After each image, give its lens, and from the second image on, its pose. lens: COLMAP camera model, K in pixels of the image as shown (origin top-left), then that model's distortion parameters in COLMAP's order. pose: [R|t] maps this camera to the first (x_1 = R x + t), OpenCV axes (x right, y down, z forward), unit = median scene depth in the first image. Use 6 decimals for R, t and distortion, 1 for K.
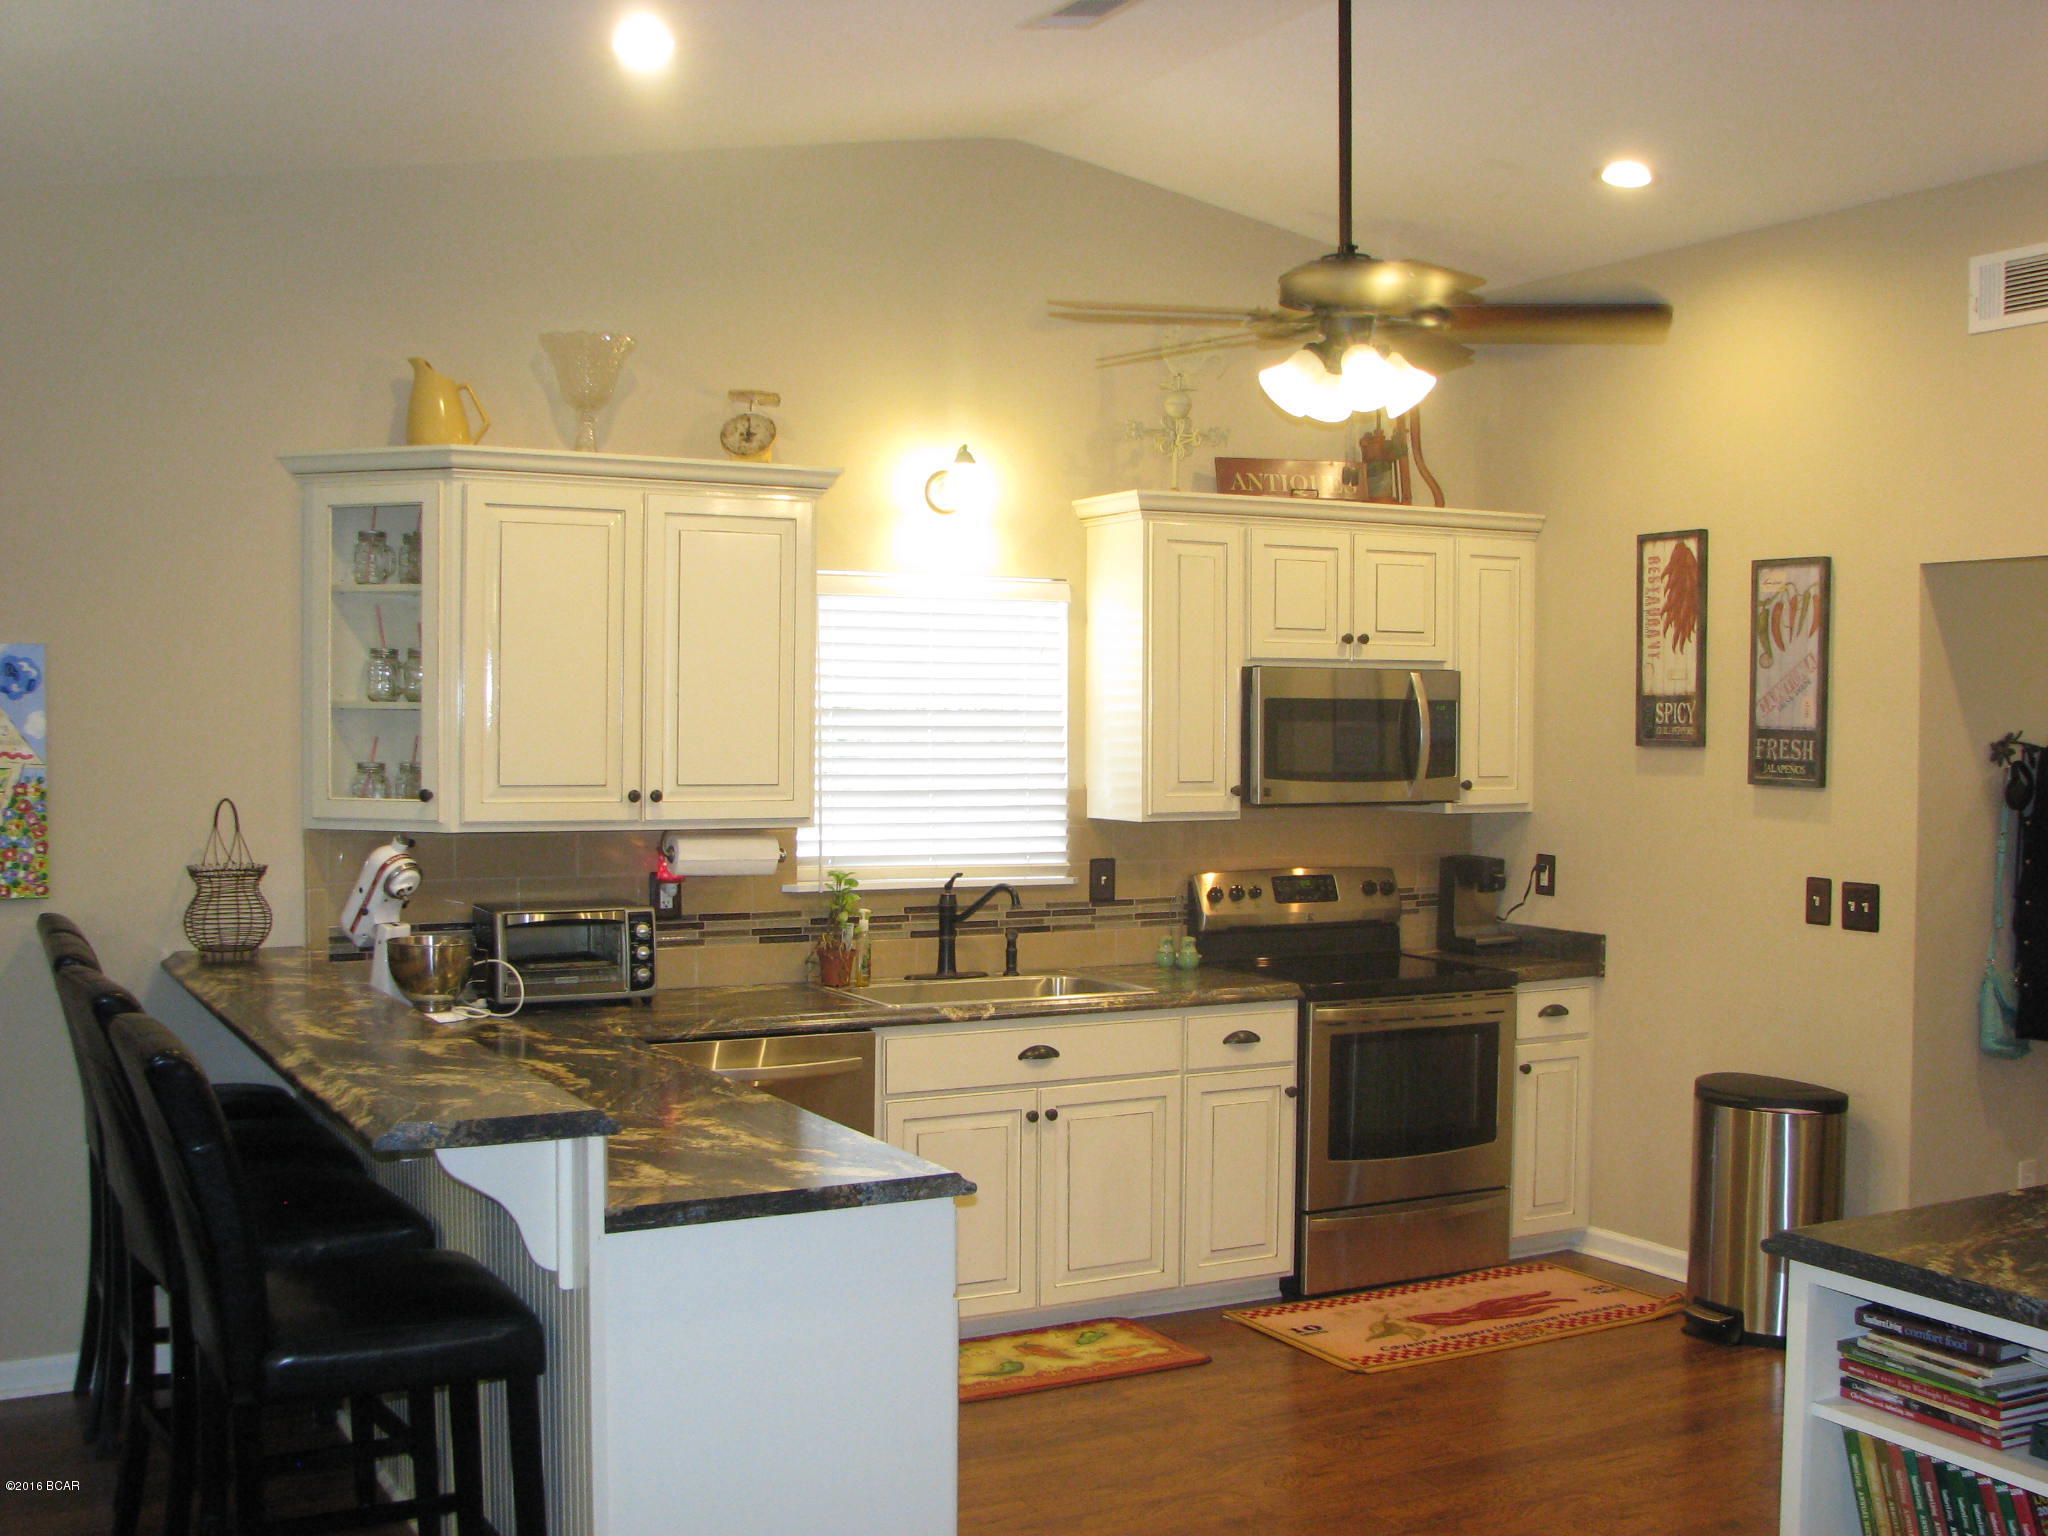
lens RADIAL K [[2204.3, 0, 1028.8], [0, 2204.3, 797.1], [0, 0, 1]] dist [-0.195183, 0.241951]
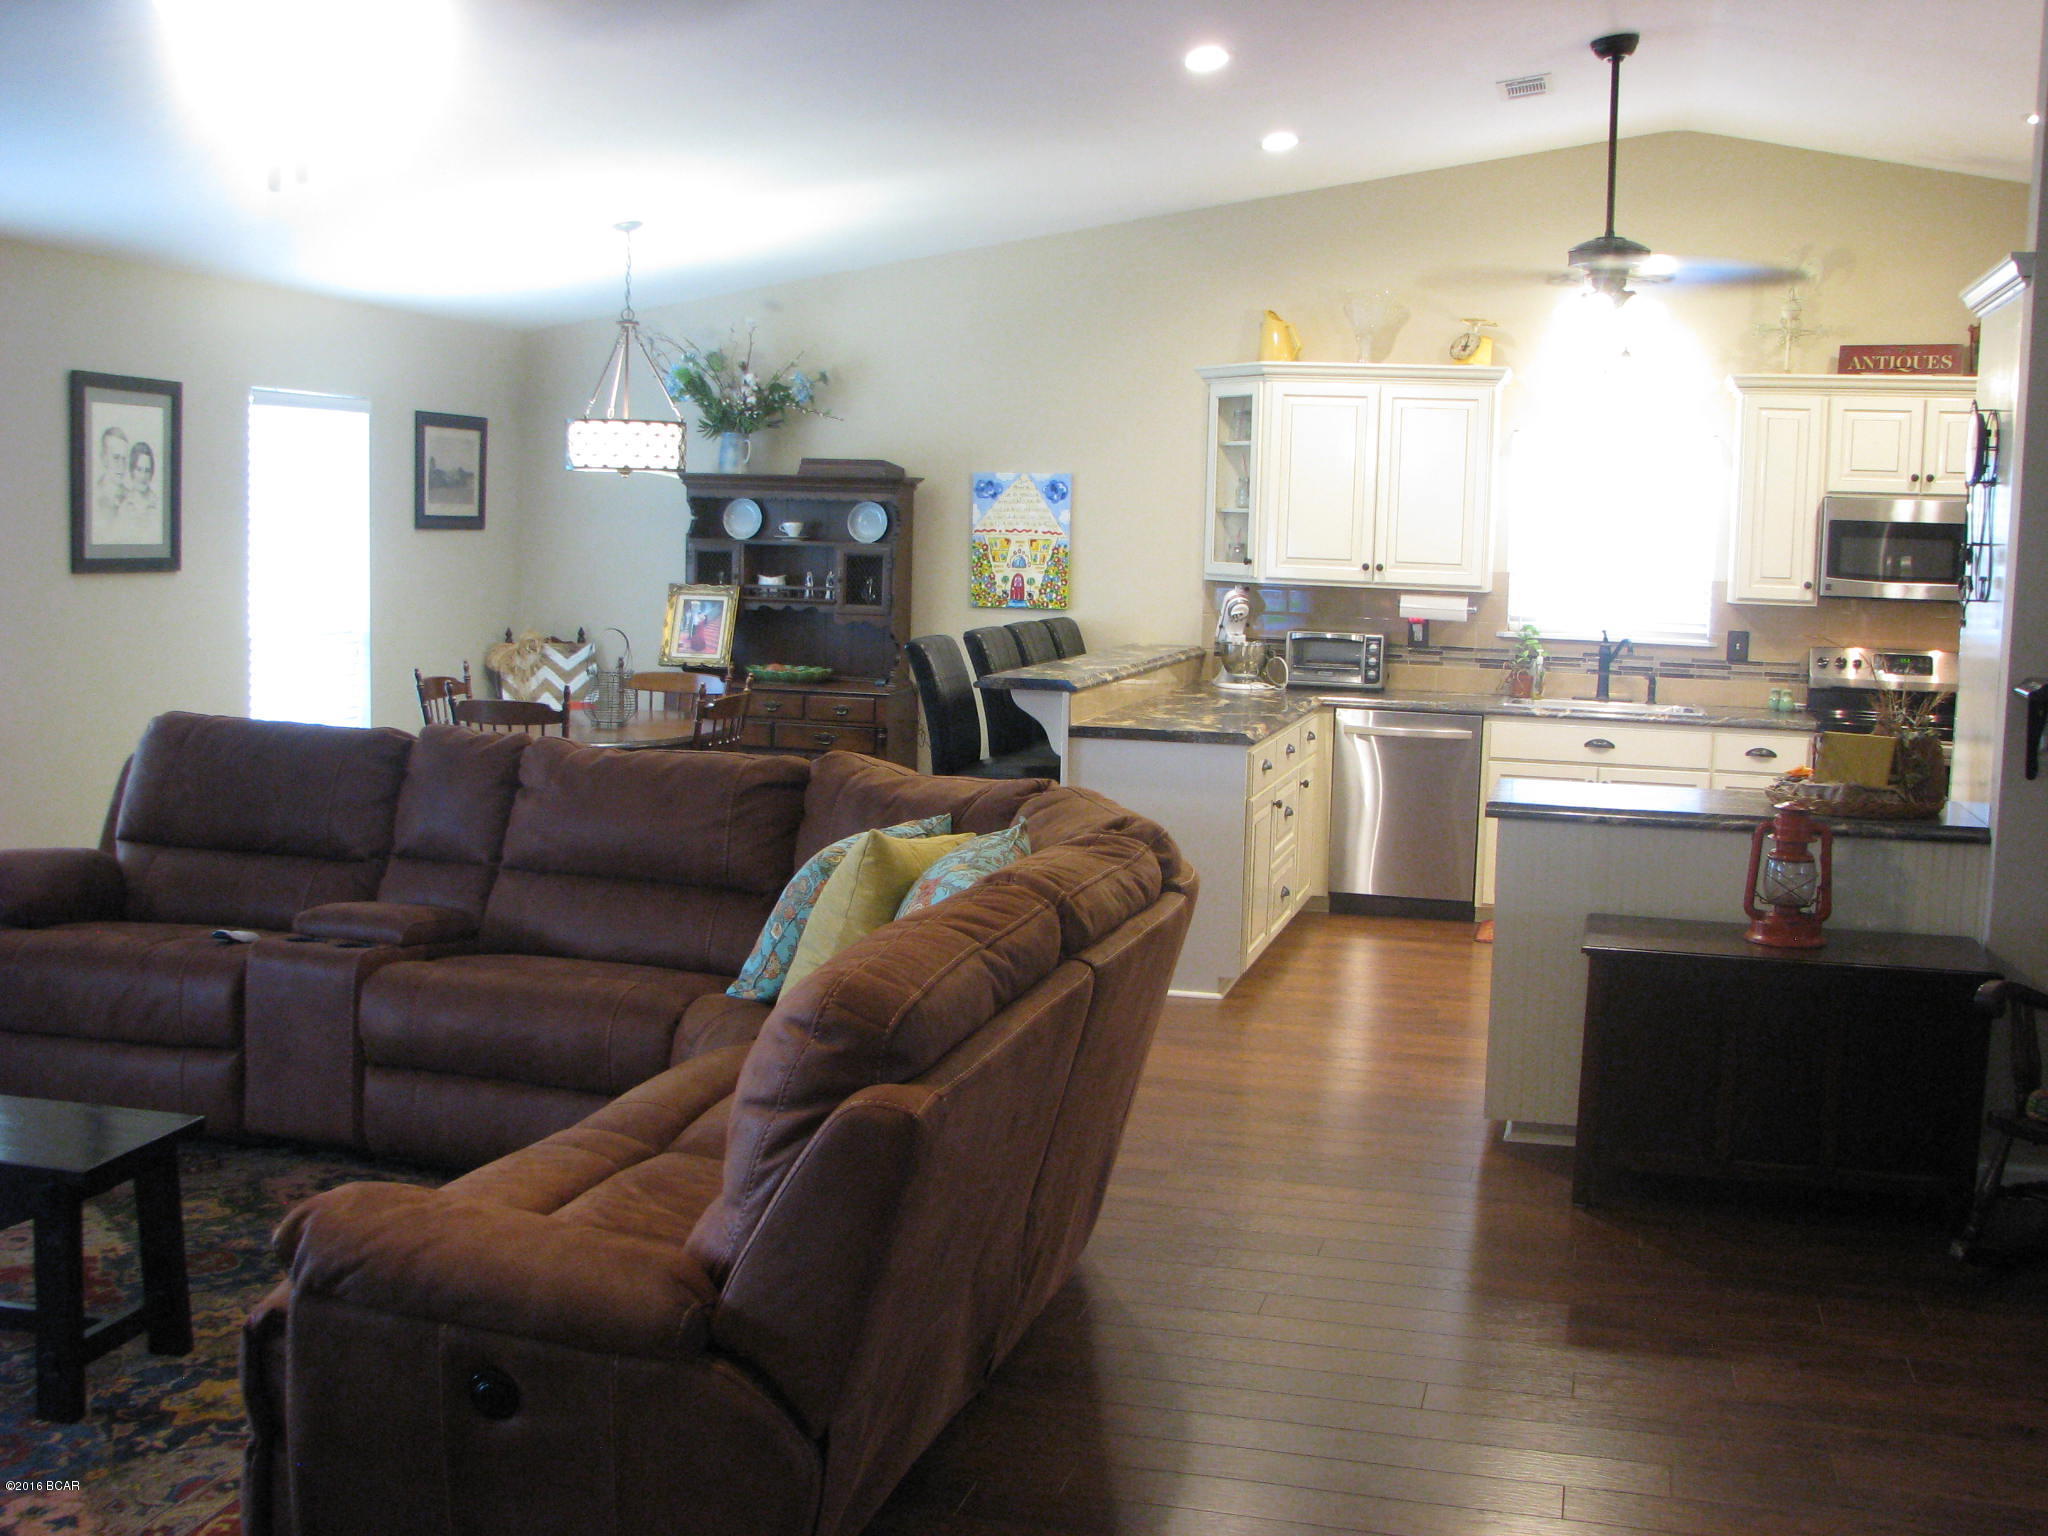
lens RADIAL K [[2215.9, 0, 1031.4], [0, 2215.9, 775.7], [0, 0, 1]] dist [-0.198195, 0.254862]
pose [[0.724046, 0.089241, -0.683954, 0.729830], [-0.048295, 0.995720, 0.078794, 0.034820], [0.688059, -0.024019, 0.725257, -0.369723]]
